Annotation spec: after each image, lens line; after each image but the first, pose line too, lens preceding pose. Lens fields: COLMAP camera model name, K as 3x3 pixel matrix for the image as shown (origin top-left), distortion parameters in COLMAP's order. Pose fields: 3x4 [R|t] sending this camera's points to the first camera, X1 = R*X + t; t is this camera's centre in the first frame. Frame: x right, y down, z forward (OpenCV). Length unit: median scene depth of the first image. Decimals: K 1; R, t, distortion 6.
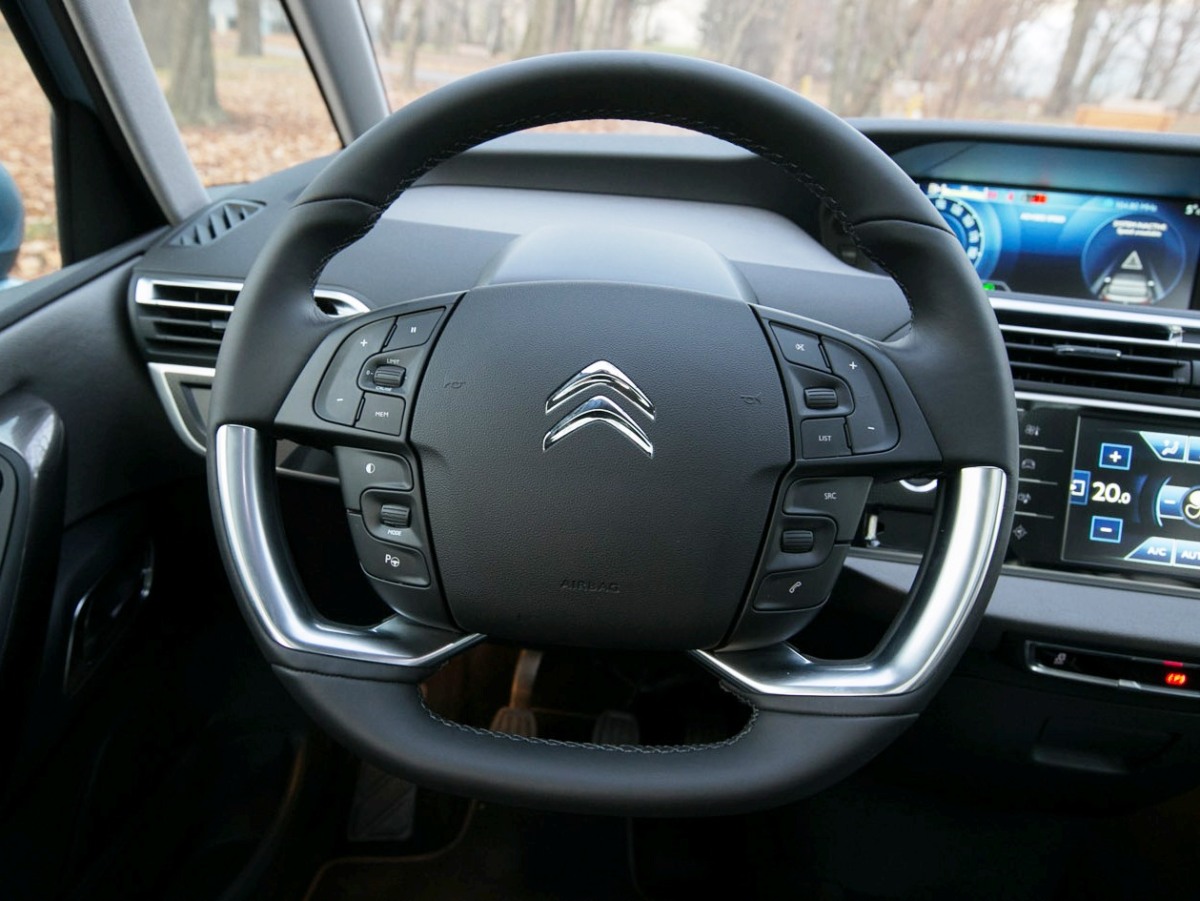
lens RADIAL K [[917.1, 0, 524.4], [0, 917.1, 453.8], [0, 0, 1]] dist [-0.027653, 0.051295]
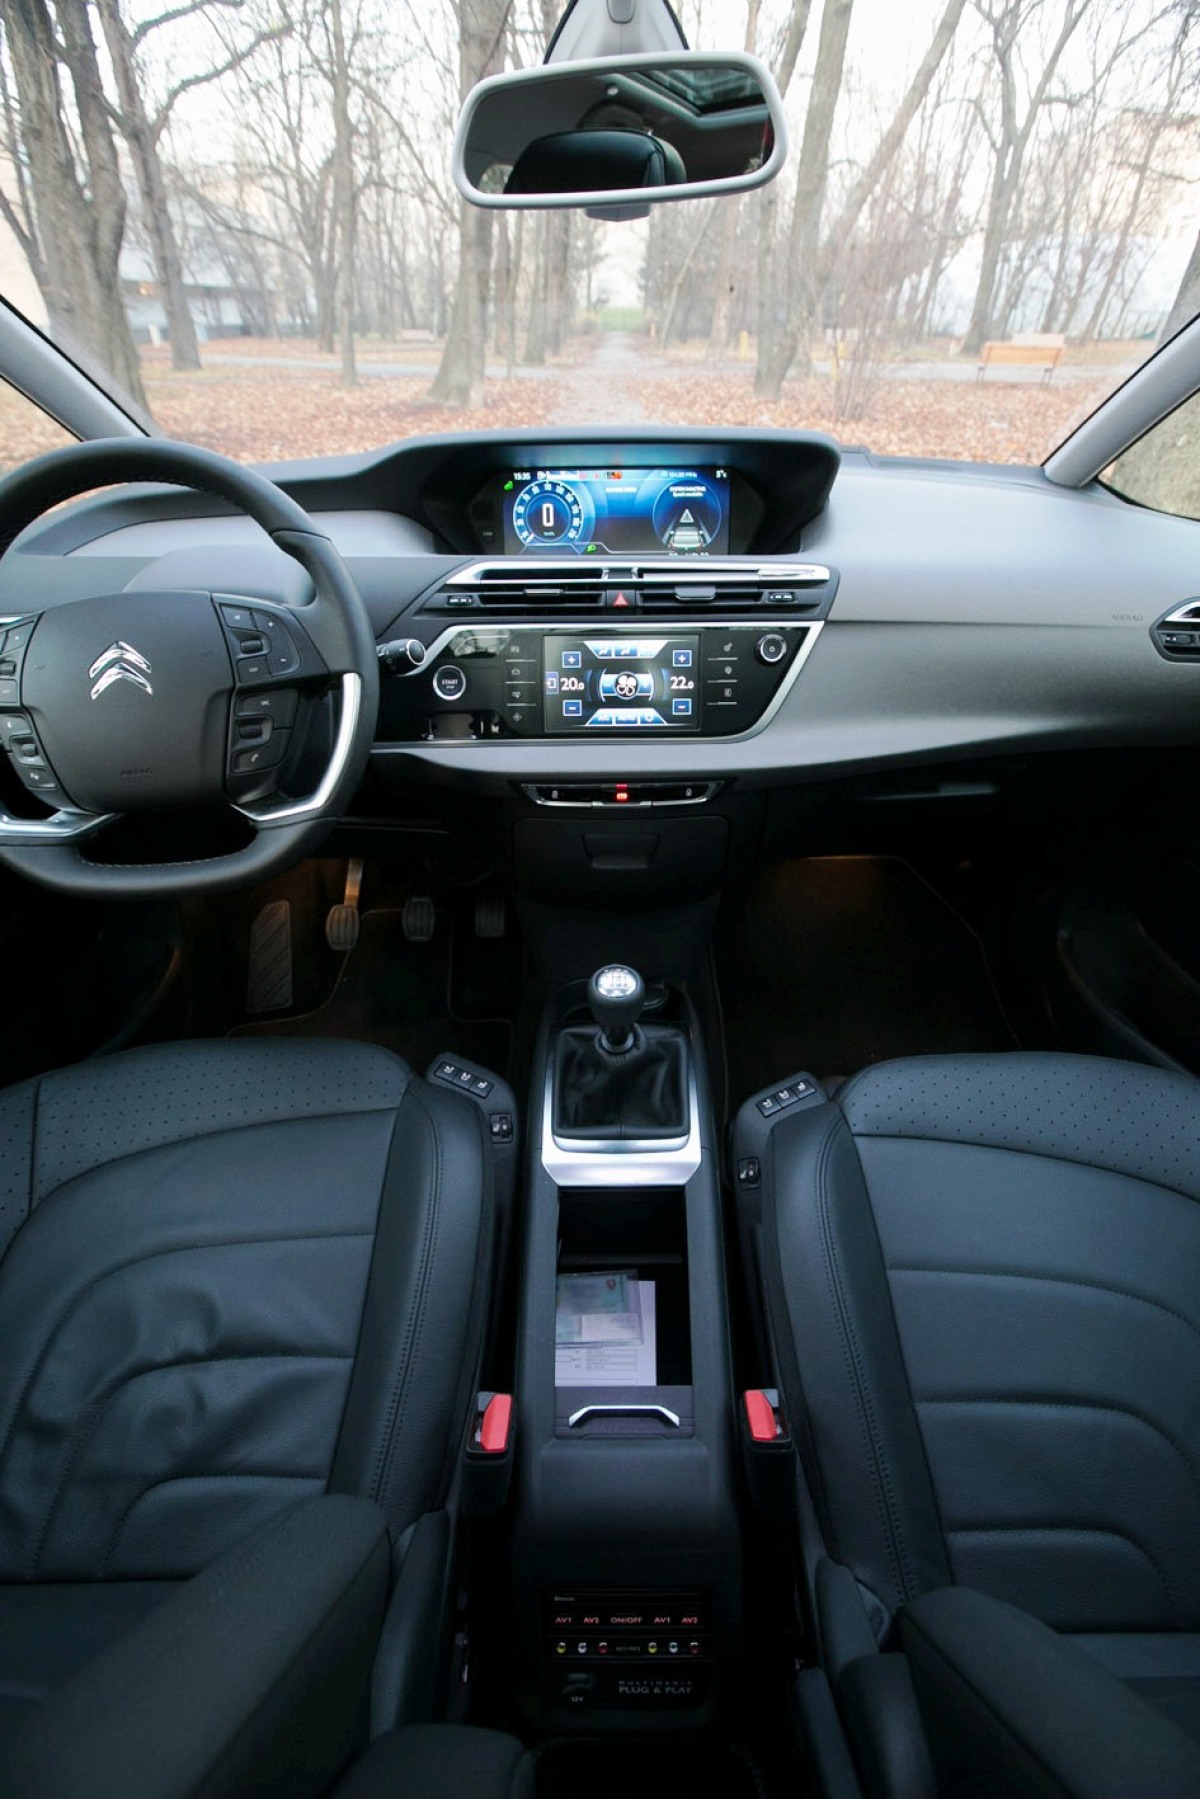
lens RADIAL K [[821.0, 0, 603.6], [0, 821.0, 909.3], [0, 0, 1]] dist [-0.065534, 0.028210]
pose [[0.987829, -0.142919, 0.061387, 0.382346], [0.126229, 0.967184, 0.220502, 0.078384], [-0.090887, -0.210070, 0.973453, -0.303323]]
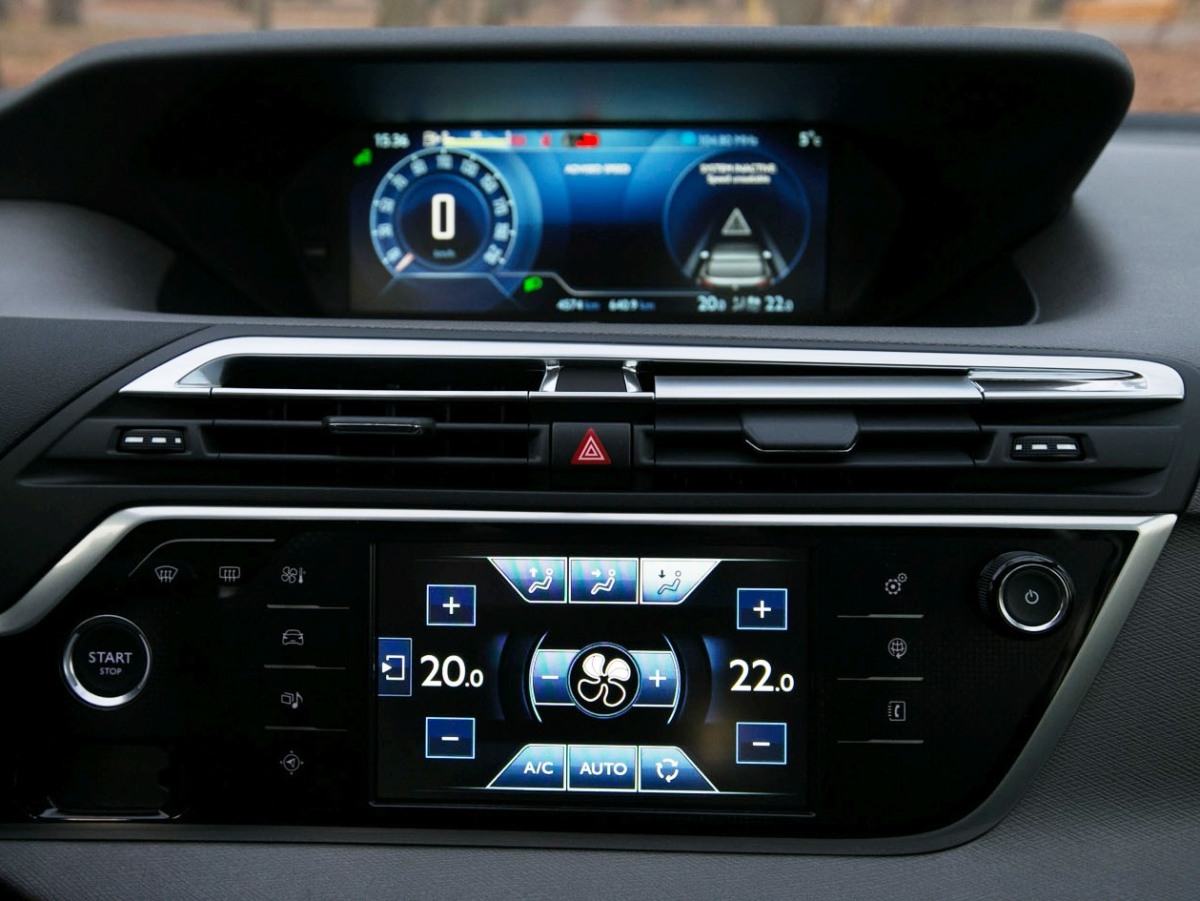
lens RADIAL K [[1117.4, 0, 535.1], [0, 1117.4, 449.5], [0, 0, 1]] dist [0.006808, 0.010845]
pose [[0.992480, -0.105651, 0.061823, 0.458304], [0.107110, 0.994030, -0.020780, -0.049147], [-0.059258, 0.027246, 0.997871, 0.219479]]
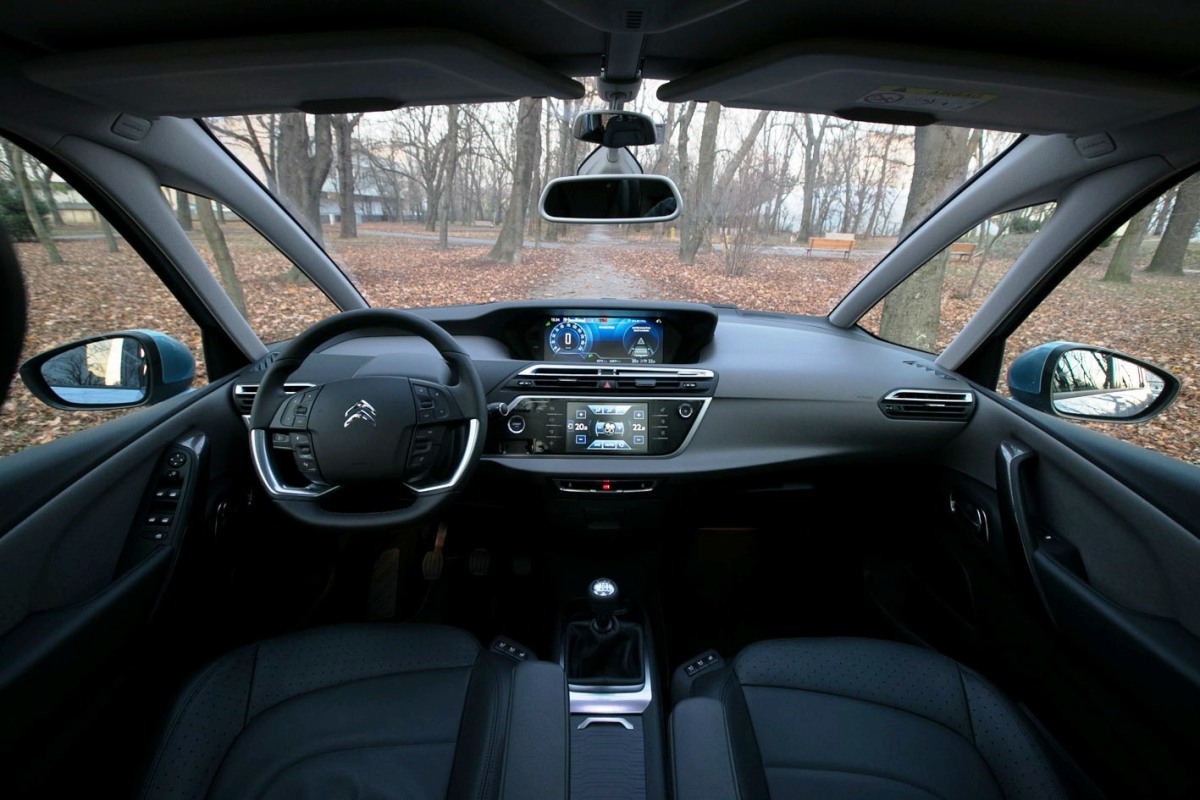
lens RADIAL K [[547.6, 0, 595.0], [0, 547.6, 400.3], [0, 0, 1]] dist [-0.065534, 0.028210]
pose [[0.988699, -0.095001, 0.115971, 0.337126], [0.105260, 0.990737, -0.085797, 0.079018], [-0.106746, 0.097034, 0.989540, -0.526976]]
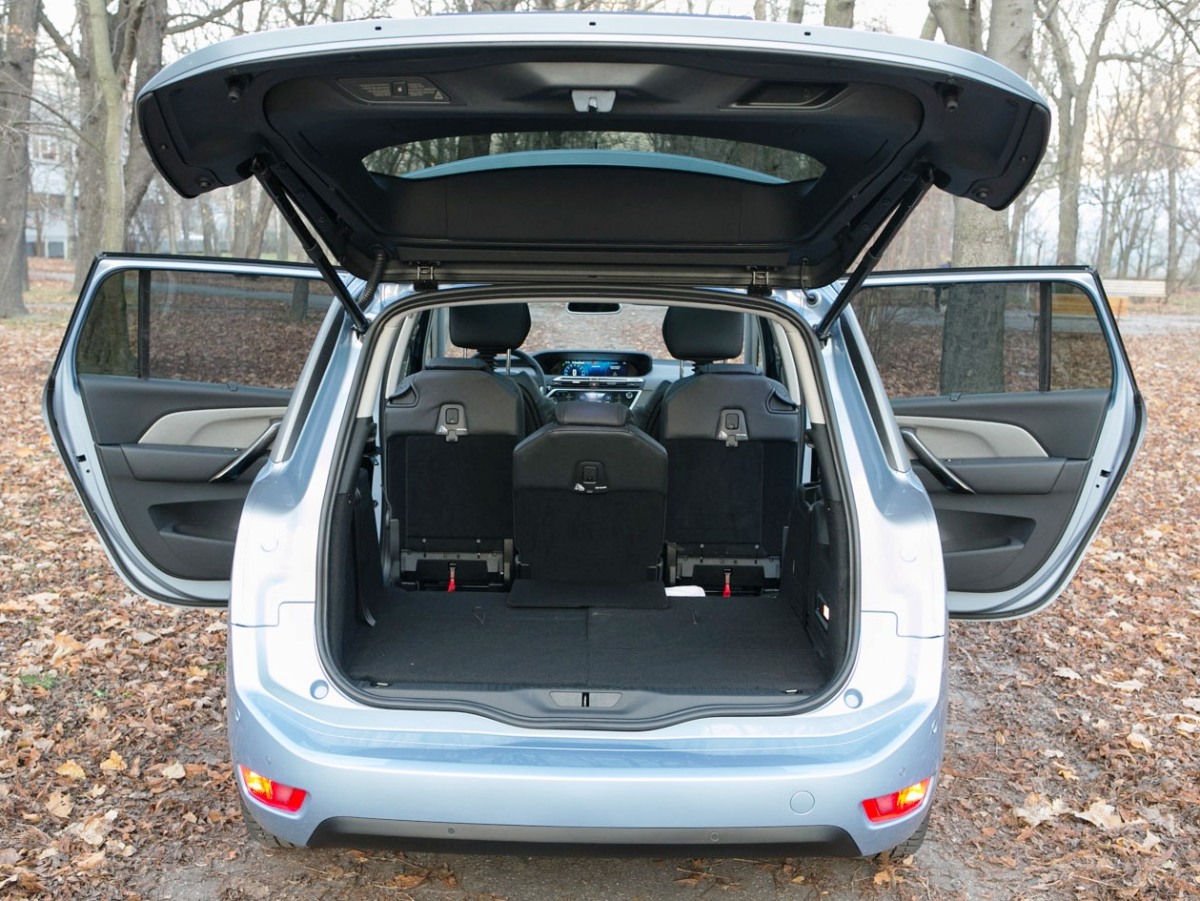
lens RADIAL K [[1288.3, 0, 600.0], [0, 1288.3, 450.5], [0, 0, 1]] dist [0.000622, -0.000155]
pose [[0.988819, -0.075356, 0.128682, -0.305092], [0.106280, 0.961438, -0.253655, 1.872243], [-0.104605, 0.264495, 0.958697, -5.333819]]
